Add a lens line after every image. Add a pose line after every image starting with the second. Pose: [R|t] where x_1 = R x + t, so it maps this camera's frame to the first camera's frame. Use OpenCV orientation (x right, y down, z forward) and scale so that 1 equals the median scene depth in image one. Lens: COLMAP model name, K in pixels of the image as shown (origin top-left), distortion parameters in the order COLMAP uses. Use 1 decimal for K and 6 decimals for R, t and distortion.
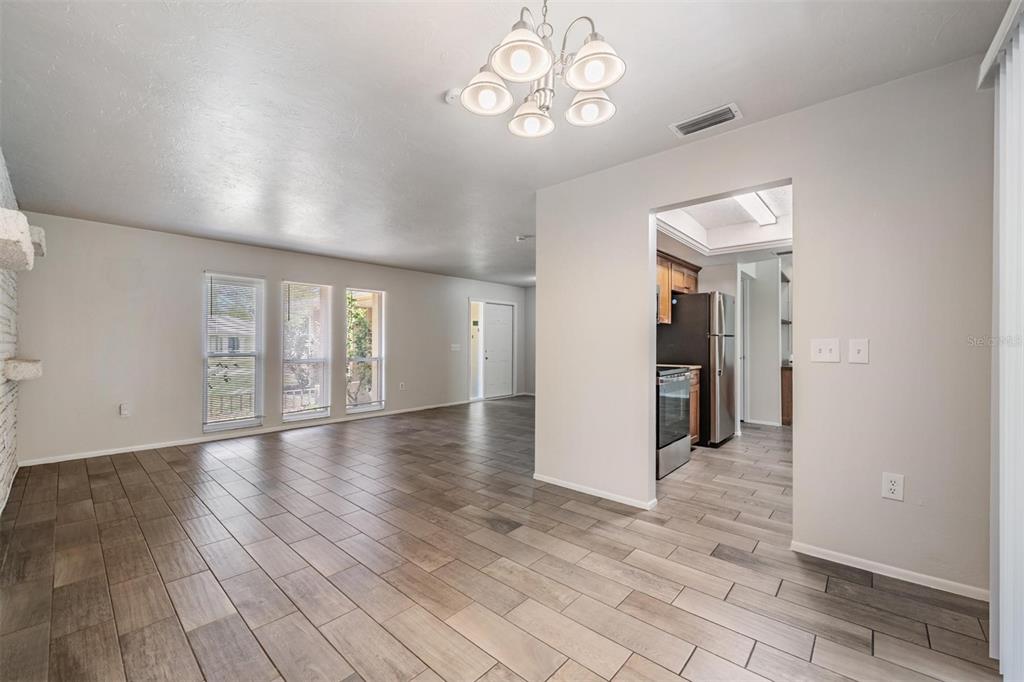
lens RADIAL K [[406.9, 0, 515.6], [0, 406.9, 343.9], [0, 0, 1]] dist [-0.007782, -0.002853]
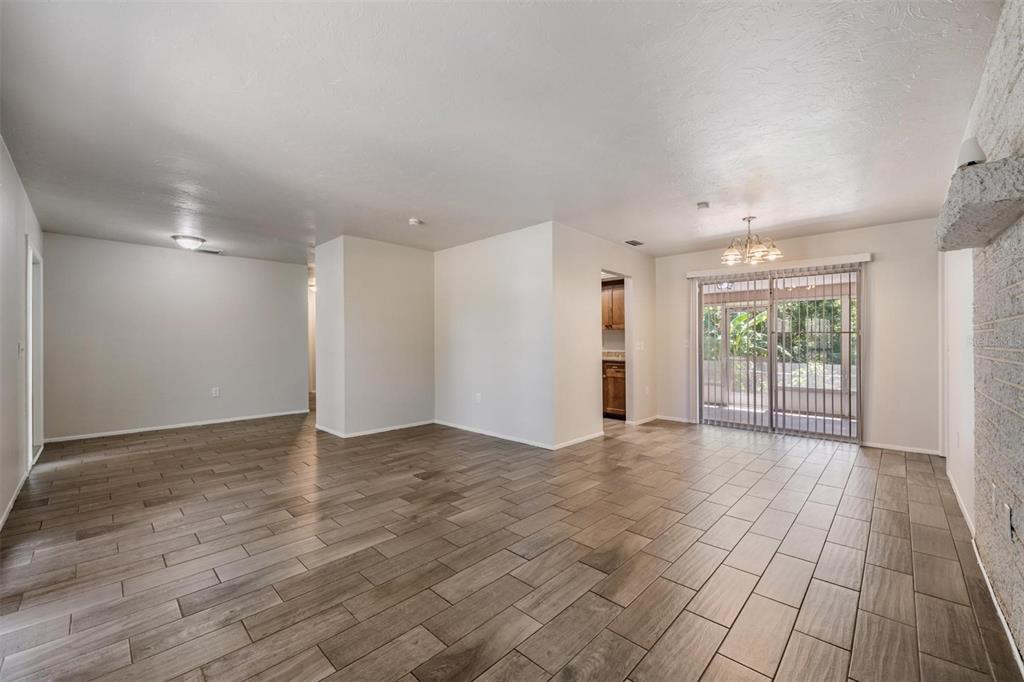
lens RADIAL K [[406.9, 0, 512.6], [0, 406.9, 335.8], [0, 0, 1]] dist [-0.007782, -0.002853]
pose [[0.035846, 0.019407, 0.999169, -1.618602], [-0.004464, 0.999805, -0.019259, 0.005575], [-0.999347, -0.003770, 0.035926, 1.439764]]
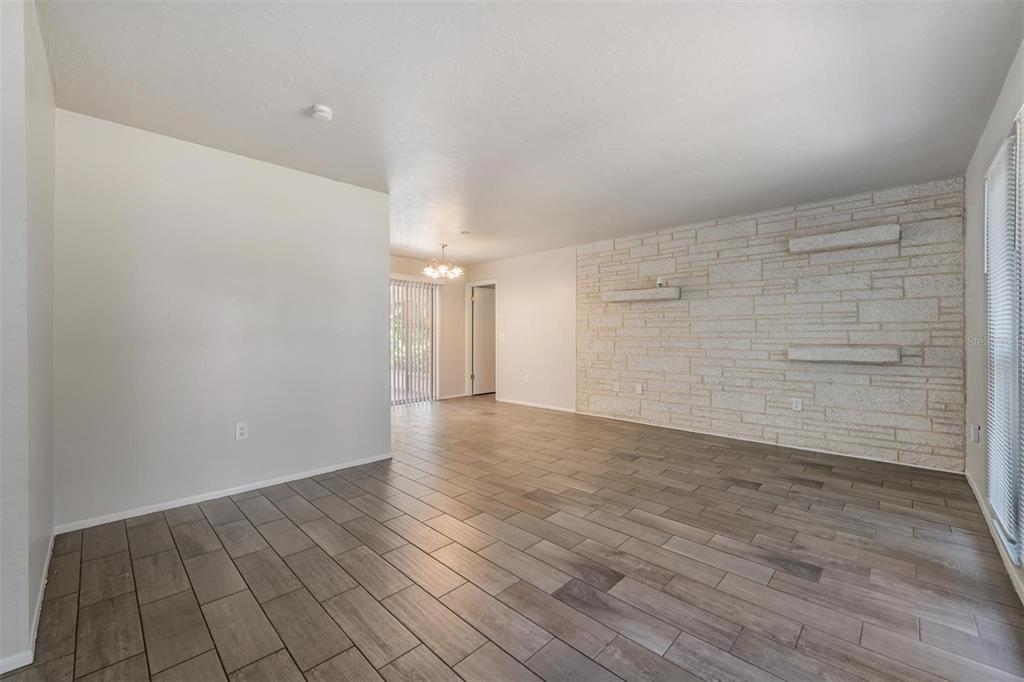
lens RADIAL K [[406.9, 0, 510.2], [0, 406.9, 338.7], [0, 0, 1]] dist [-0.007782, -0.002853]
pose [[-0.998838, 0.004384, 0.048003, -0.443348], [0.004638, 0.999976, 0.005180, 0.006859], [-0.047979, 0.005397, -0.998834, 2.763357]]
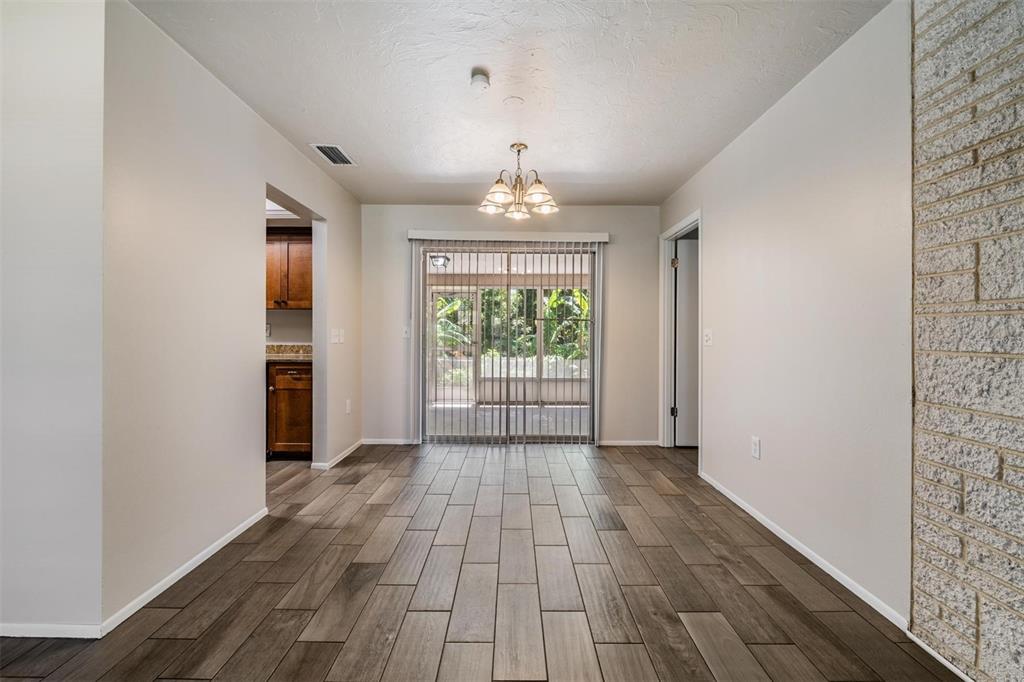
lens RADIAL K [[396.3, 0, 515.2], [0, 396.3, 331.0], [0, 0, 1]] dist [0.009075, -0.001019]
pose [[-0.667933, 0.002329, 0.744218, -0.752119], [-0.006429, 0.999940, -0.008899, 0.007305], [-0.744193, -0.010729, -0.667878, 1.270069]]
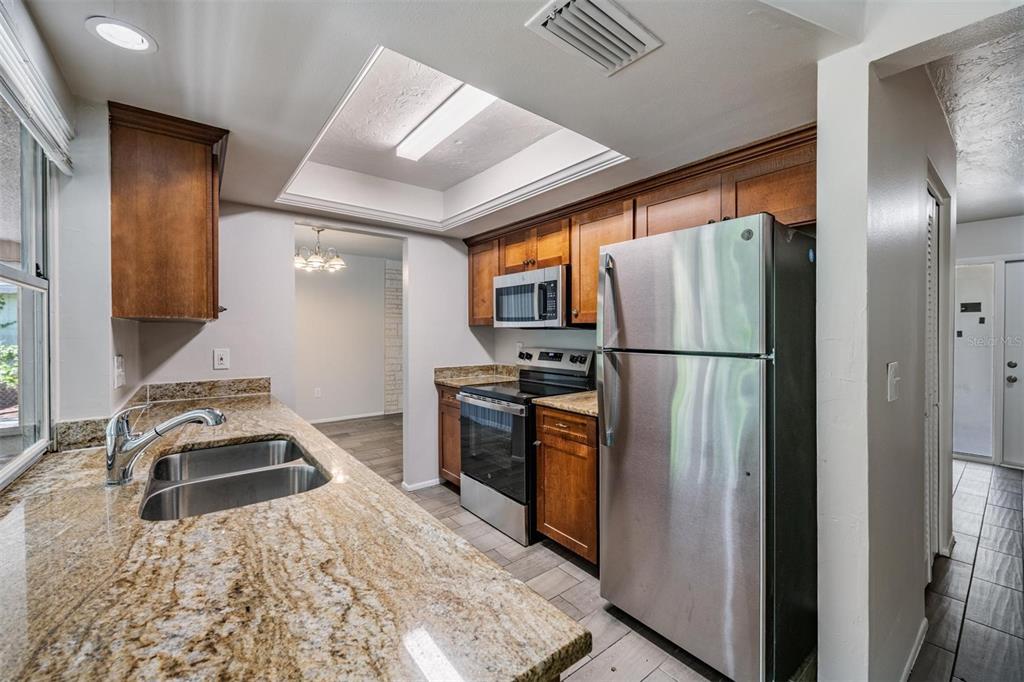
lens RADIAL K [[406.9, 0, 512.4], [0, 406.9, 337.0], [0, 0, 1]] dist [-0.007782, -0.002853]
pose [[-0.180946, 0.012040, -0.983419, 1.582789], [0.000546, 0.999926, 0.012141, -0.063331], [0.983493, 0.001660, -0.180939, 1.663292]]
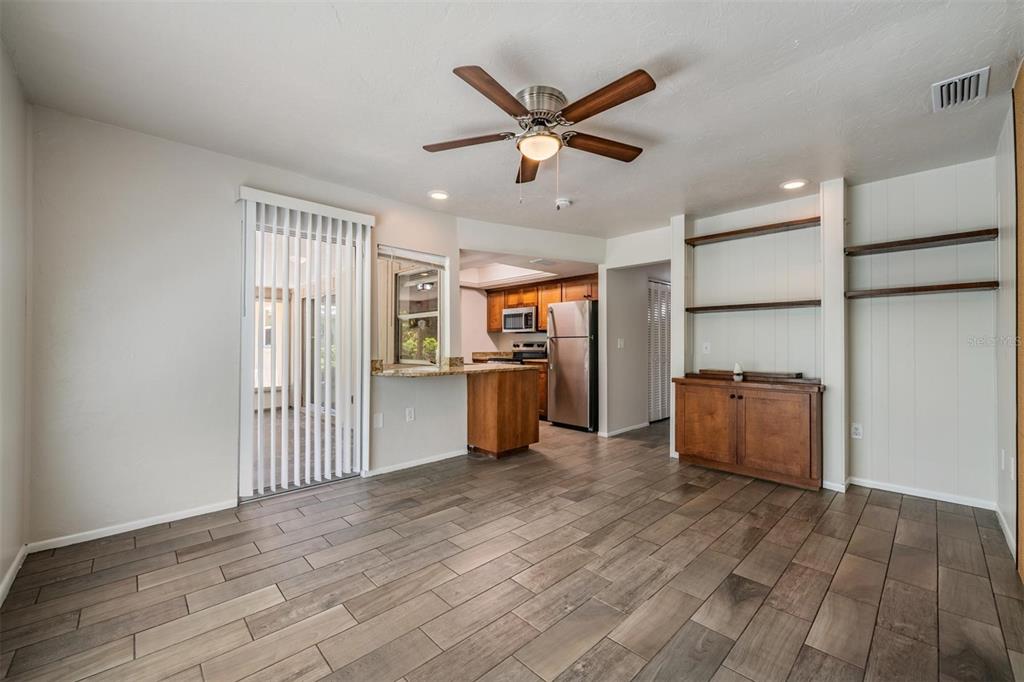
lens RADIAL K [[406.9, 0, 513.5], [0, 406.9, 344.0], [0, 0, 1]] dist [-0.007782, -0.002853]
pose [[-0.081064, -0.001208, -0.996708, 3.065614], [-0.000693, 0.999999, -0.001156, 0.004355], [0.996709, 0.000597, -0.081064, 1.676159]]
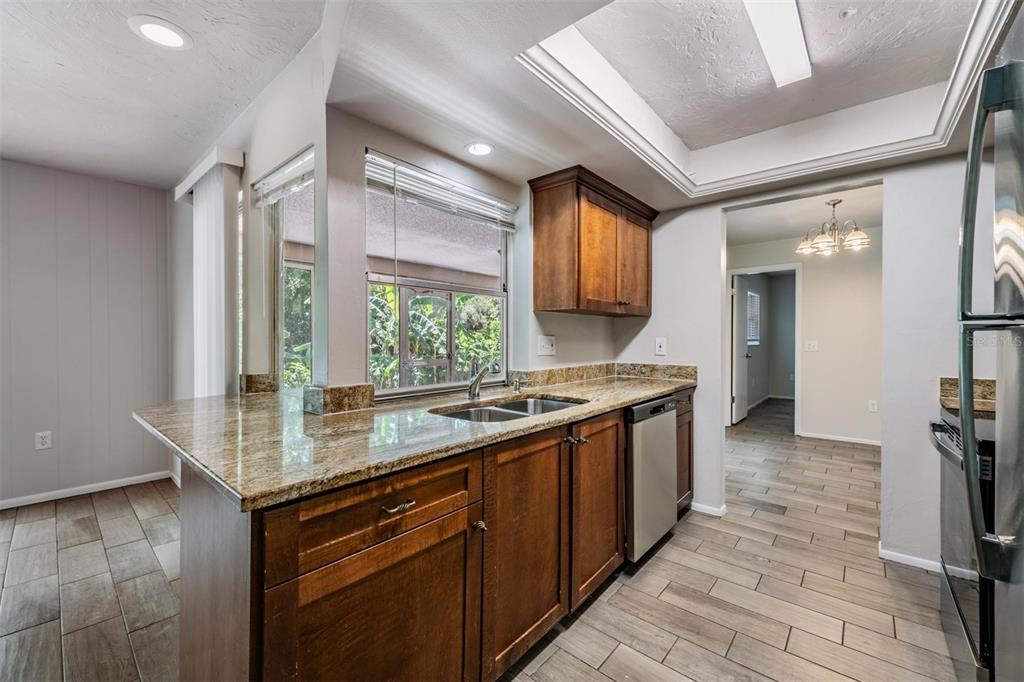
lens RADIAL K [[406.9, 0, 504.6], [0, 406.9, 338.1], [0, 0, 1]] dist [-0.007782, -0.002853]
pose [[-0.999982, -0.002621, -0.005315, 1.188437], [-0.002619, 0.999997, -0.000324, -0.020762], [0.005316, -0.000310, -0.999986, 1.950791]]
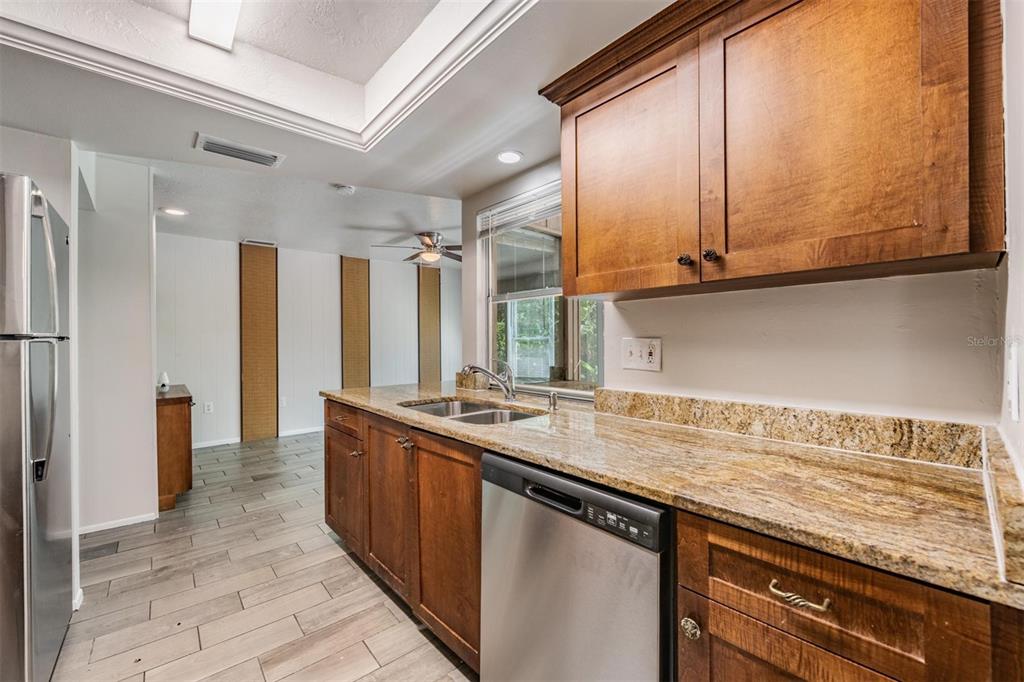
lens RADIAL K [[406.9, 0, 519.9], [0, 406.9, 340.7], [0, 0, 1]] dist [-0.007782, -0.002853]
pose [[0.104685, -0.000674, 0.994505, 0.459658], [0.005410, 0.999985, 0.000109, -0.023504], [-0.994491, 0.005369, 0.104688, 1.082437]]
